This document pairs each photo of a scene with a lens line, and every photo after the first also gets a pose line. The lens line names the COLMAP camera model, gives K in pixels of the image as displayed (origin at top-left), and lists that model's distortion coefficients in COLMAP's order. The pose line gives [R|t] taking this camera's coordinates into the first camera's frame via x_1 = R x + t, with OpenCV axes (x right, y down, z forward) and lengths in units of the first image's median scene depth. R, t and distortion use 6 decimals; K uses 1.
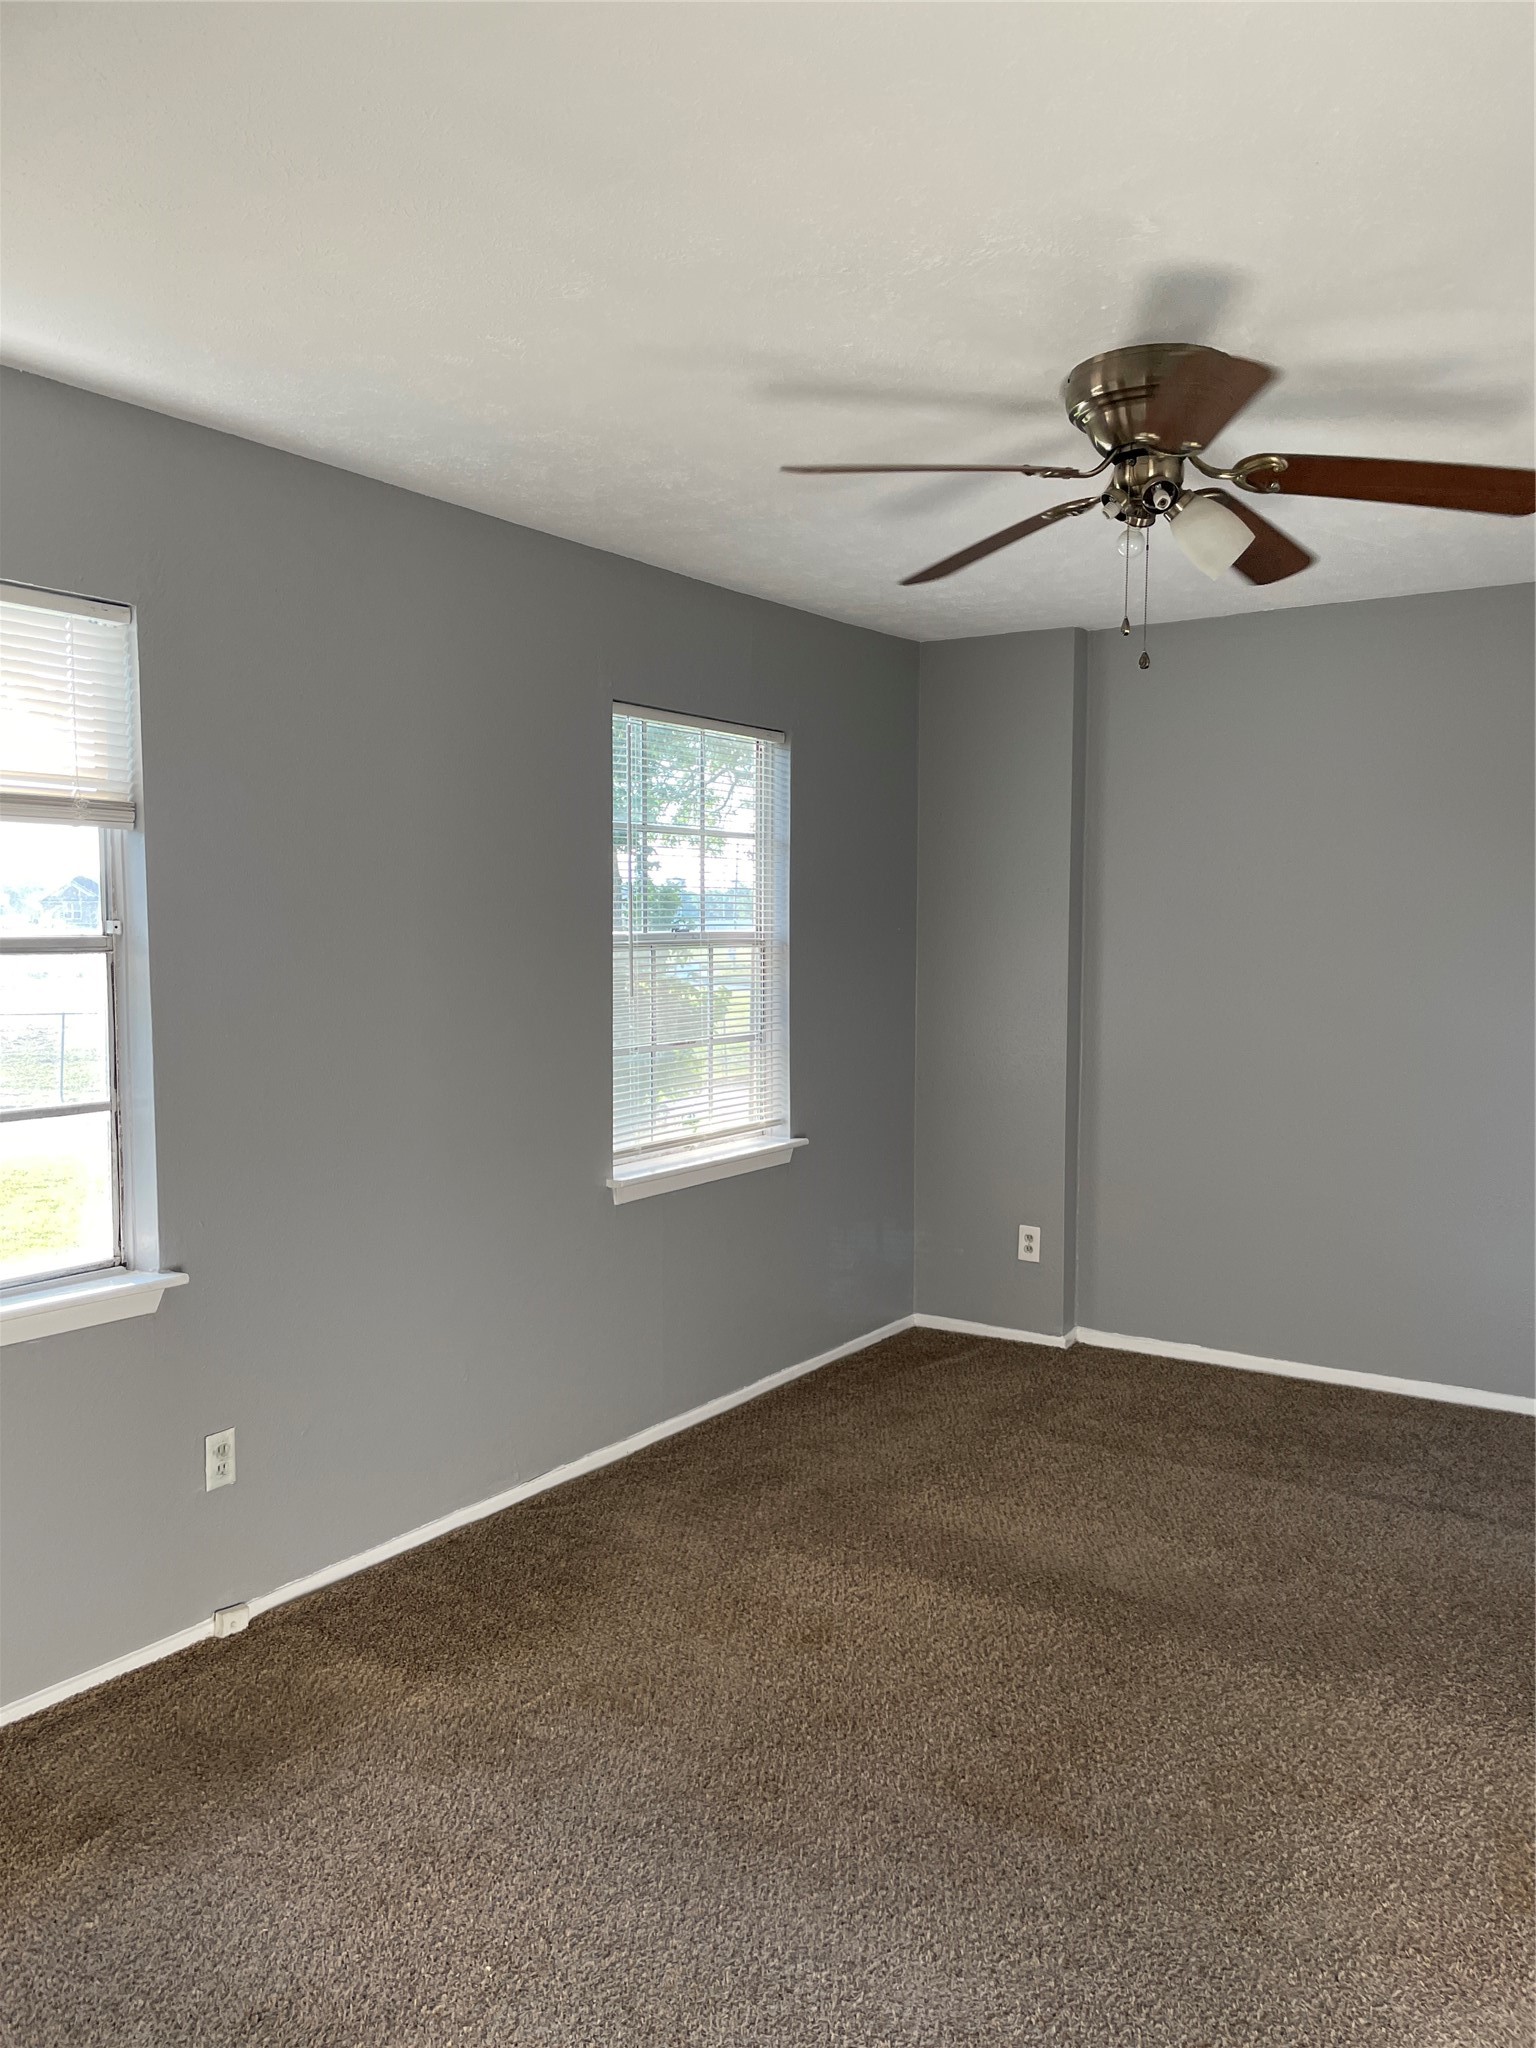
lens RADIAL K [[1564.1, 0, 758.8], [0, 1564.1, 1043.0], [0, 0, 1]] dist [0.084484, -0.116239]
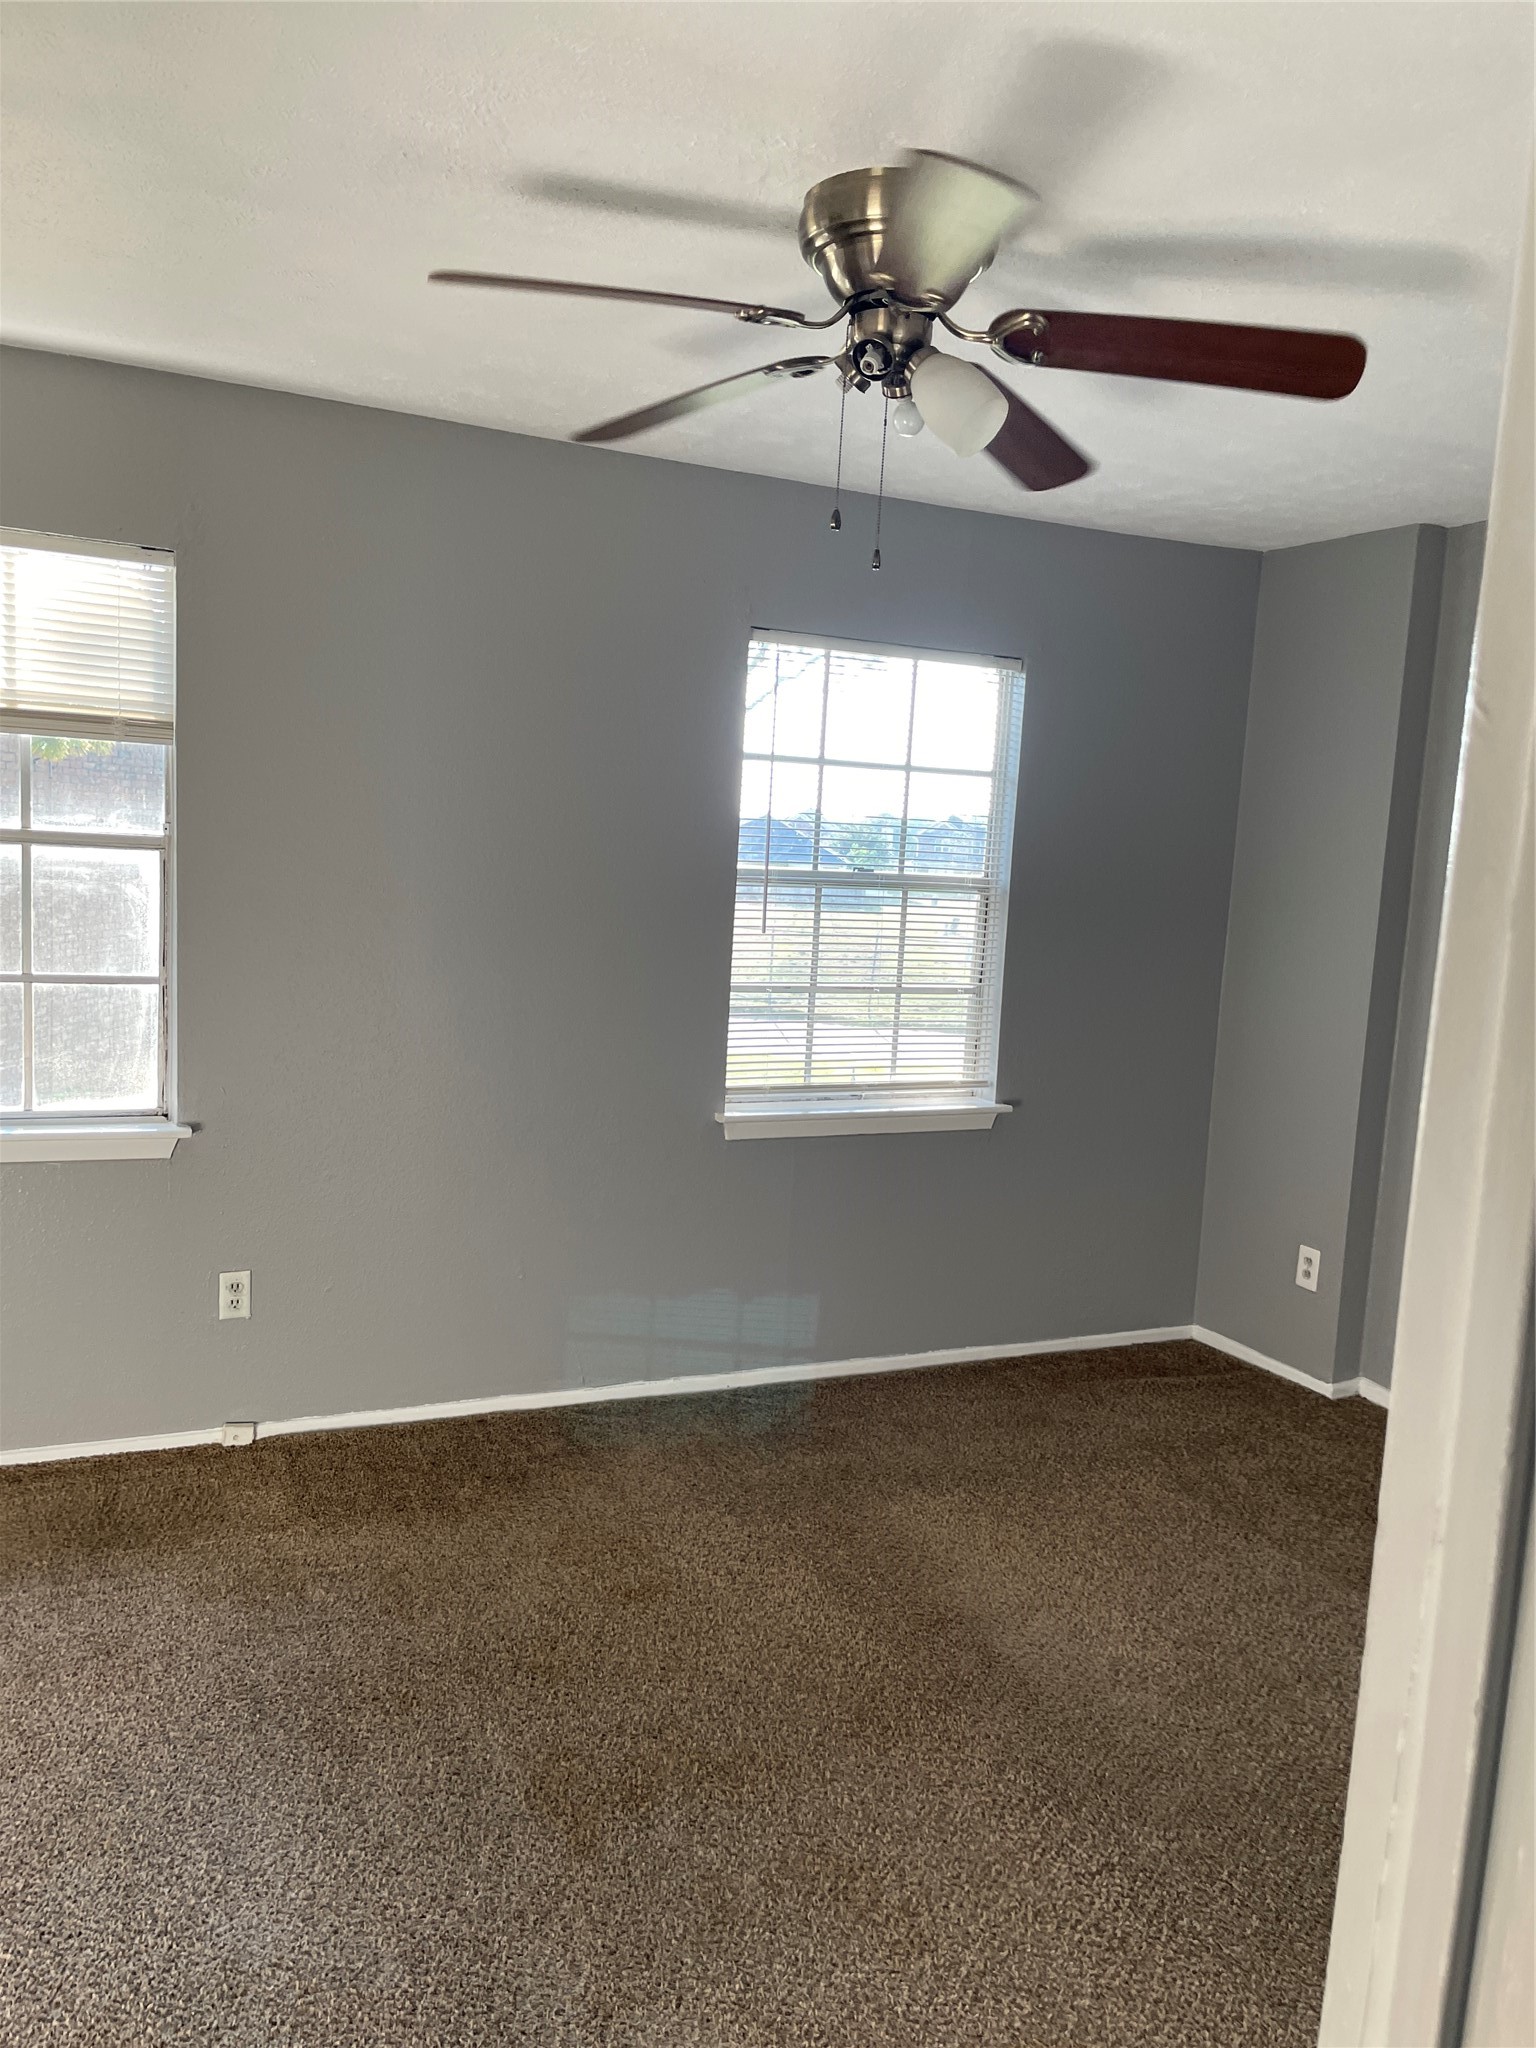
lens RADIAL K [[1564.1, 0, 754.0], [0, 1564.1, 1033.7], [0, 0, 1]] dist [0.084484, -0.116239]
pose [[0.860145, 0.113432, -0.497276, 0.419101], [-0.096580, 0.993540, 0.059579, -0.025091], [0.500822, -0.003220, 0.865544, 0.148790]]
